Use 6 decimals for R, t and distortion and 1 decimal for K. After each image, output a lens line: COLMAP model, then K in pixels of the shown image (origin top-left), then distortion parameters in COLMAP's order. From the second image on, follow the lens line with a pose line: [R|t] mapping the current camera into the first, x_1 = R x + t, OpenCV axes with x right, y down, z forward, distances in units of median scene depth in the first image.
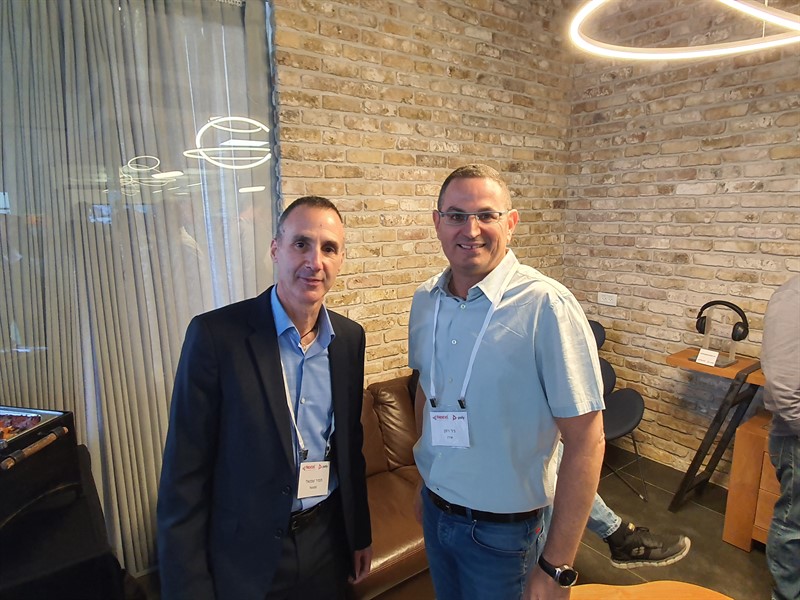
lens RADIAL K [[499.8, 0, 391.9], [0, 499.8, 301.1], [0, 0, 1]] dist [0.001143, -0.005044]
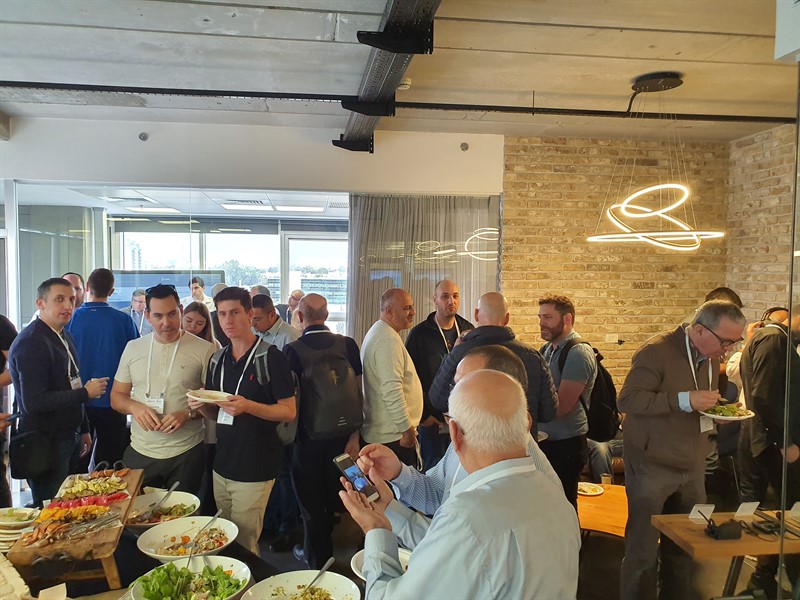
lens RADIAL K [[634.9, 0, 398.8], [0, 634.9, 301.2], [0, 0, 1]] dist [0.025468, 0.002139]
pose [[0.881267, 0.040702, -0.470863, 0.491027], [-0.099202, 0.990021, -0.100088, 0.101311], [0.462090, 0.134915, 0.876511, -1.110034]]
